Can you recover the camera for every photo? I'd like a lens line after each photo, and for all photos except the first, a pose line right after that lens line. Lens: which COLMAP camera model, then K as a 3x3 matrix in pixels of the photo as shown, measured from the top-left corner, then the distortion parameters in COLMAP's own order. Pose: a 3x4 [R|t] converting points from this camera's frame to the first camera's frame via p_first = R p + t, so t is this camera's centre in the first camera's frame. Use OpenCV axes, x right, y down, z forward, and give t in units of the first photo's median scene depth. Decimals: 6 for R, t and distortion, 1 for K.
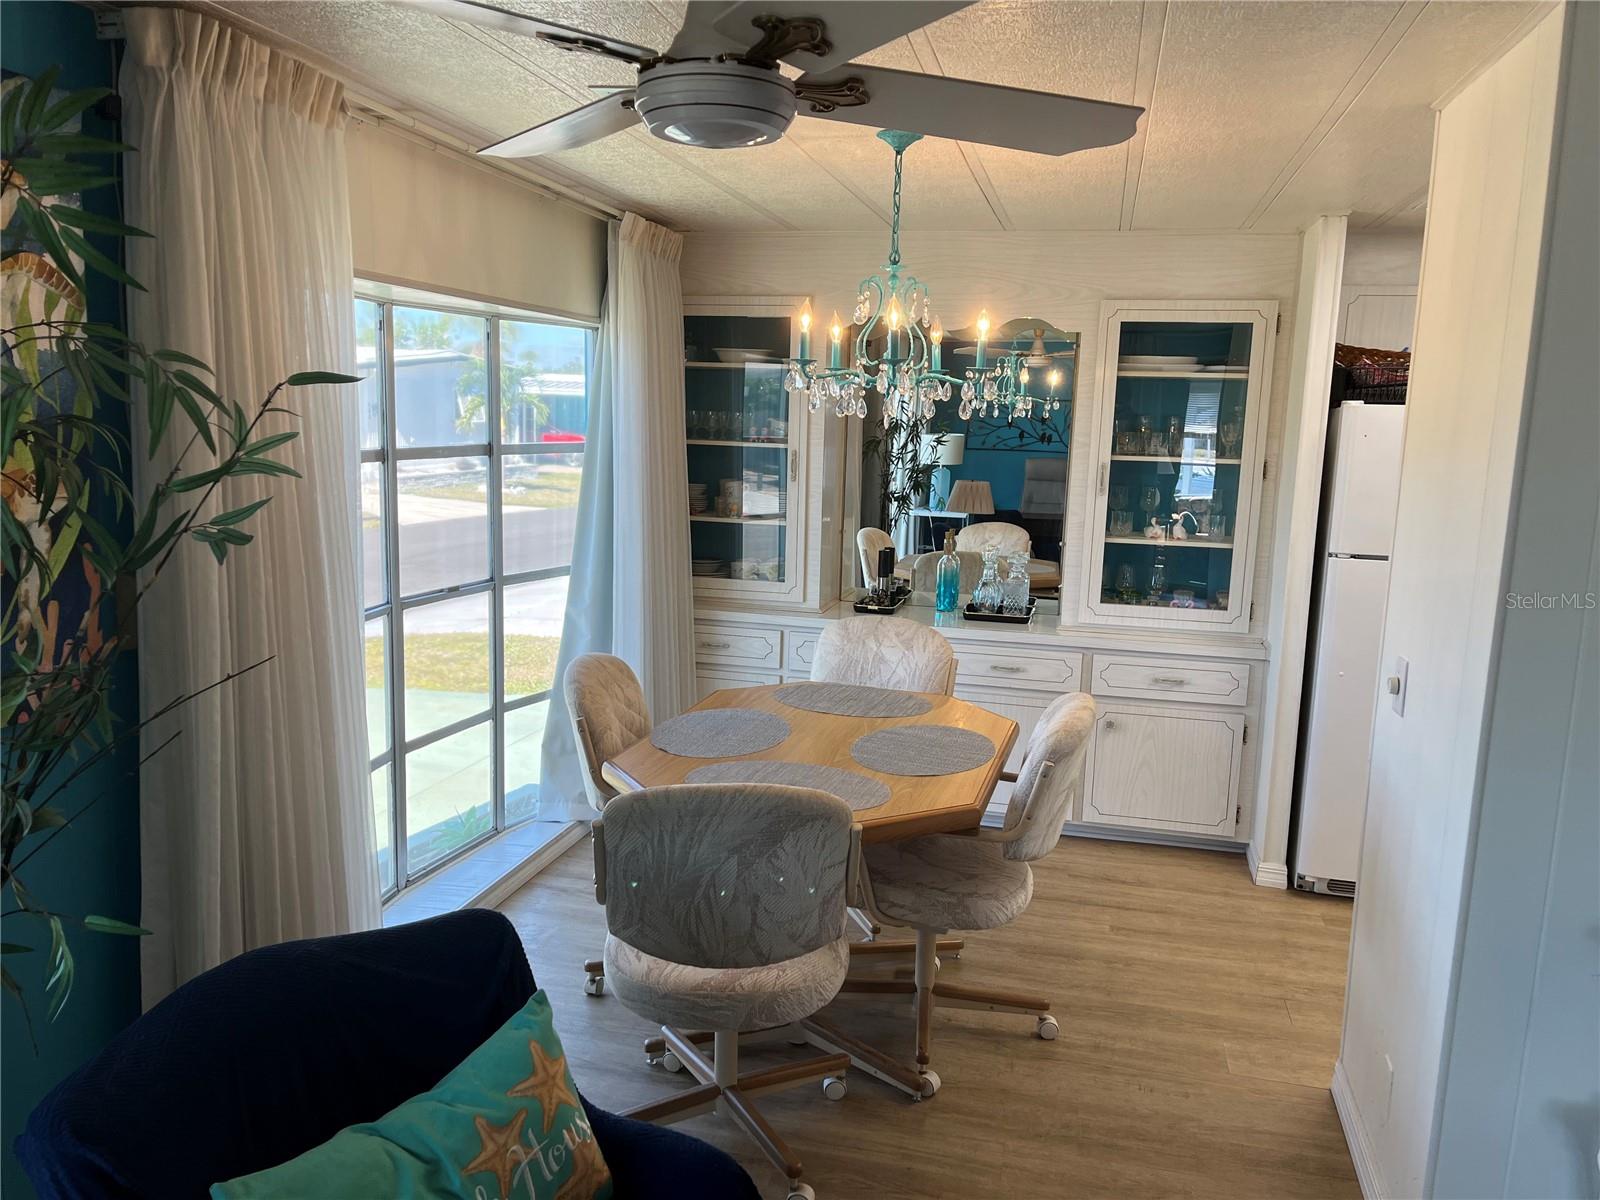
lens RADIAL K [[1216.5, 0, 807.2], [0, 1216.5, 606.9], [0, 0, 1]] dist [0.071338, -0.099005]
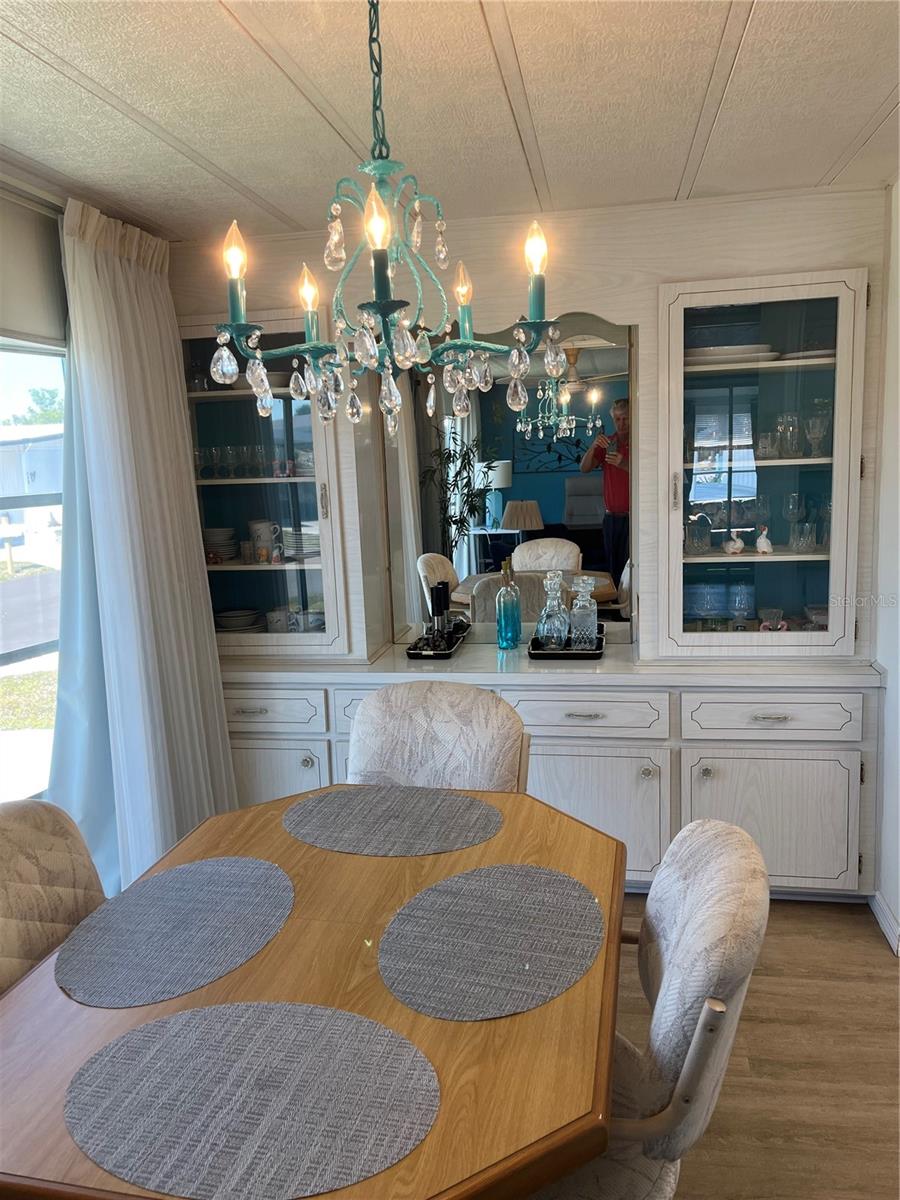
lens RADIAL K [[912.4, 0, 457.5], [0, 912.4, 592.7], [0, 0, 1]] dist [0.071338, -0.099005]
pose [[0.995134, -0.078329, 0.059773, 0.042242], [0.078799, 0.996875, -0.005537, -0.041041], [-0.059153, 0.010220, 0.998197, 0.355596]]
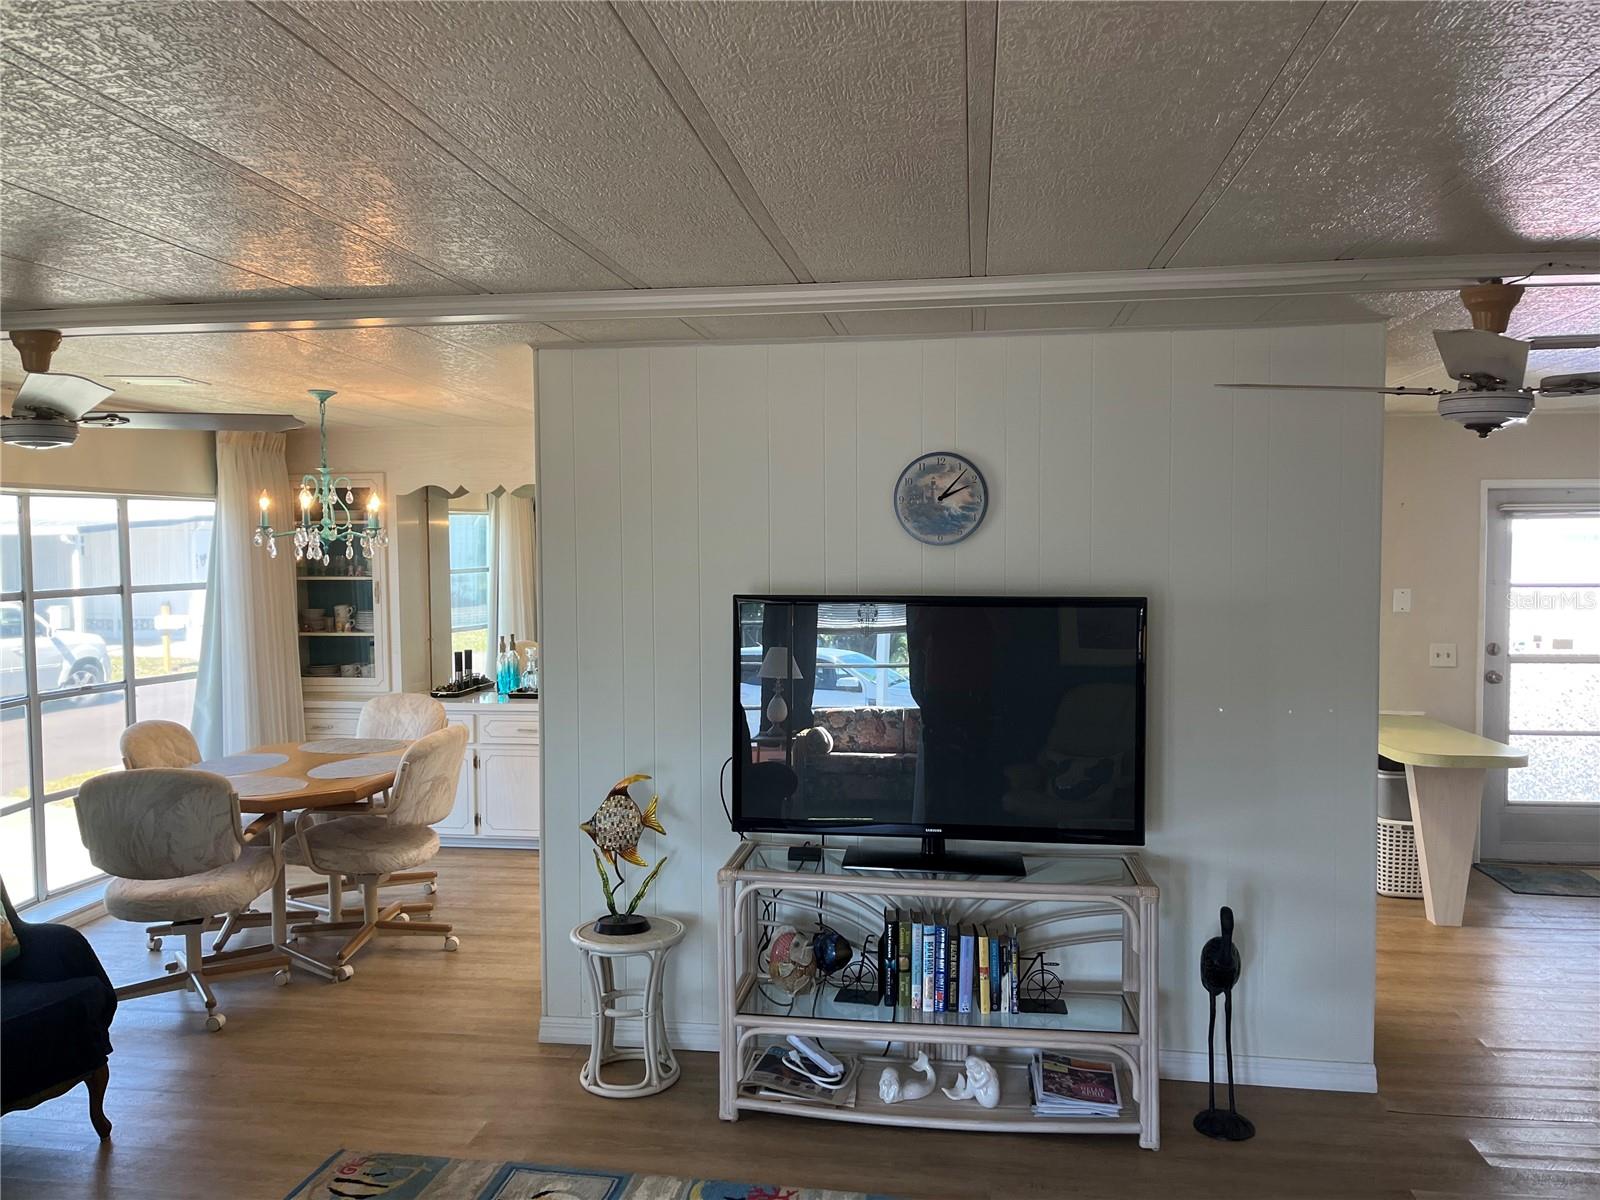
lens RADIAL K [[1216.5, 0, 811.2], [0, 1216.5, 602.2], [0, 0, 1]] dist [0.071338, -0.099005]
pose [[0.994472, -0.041744, 0.096344, 0.362654], [0.051953, 0.993007, -0.106007, 0.071266], [-0.091246, 0.110426, 0.989687, -0.442094]]
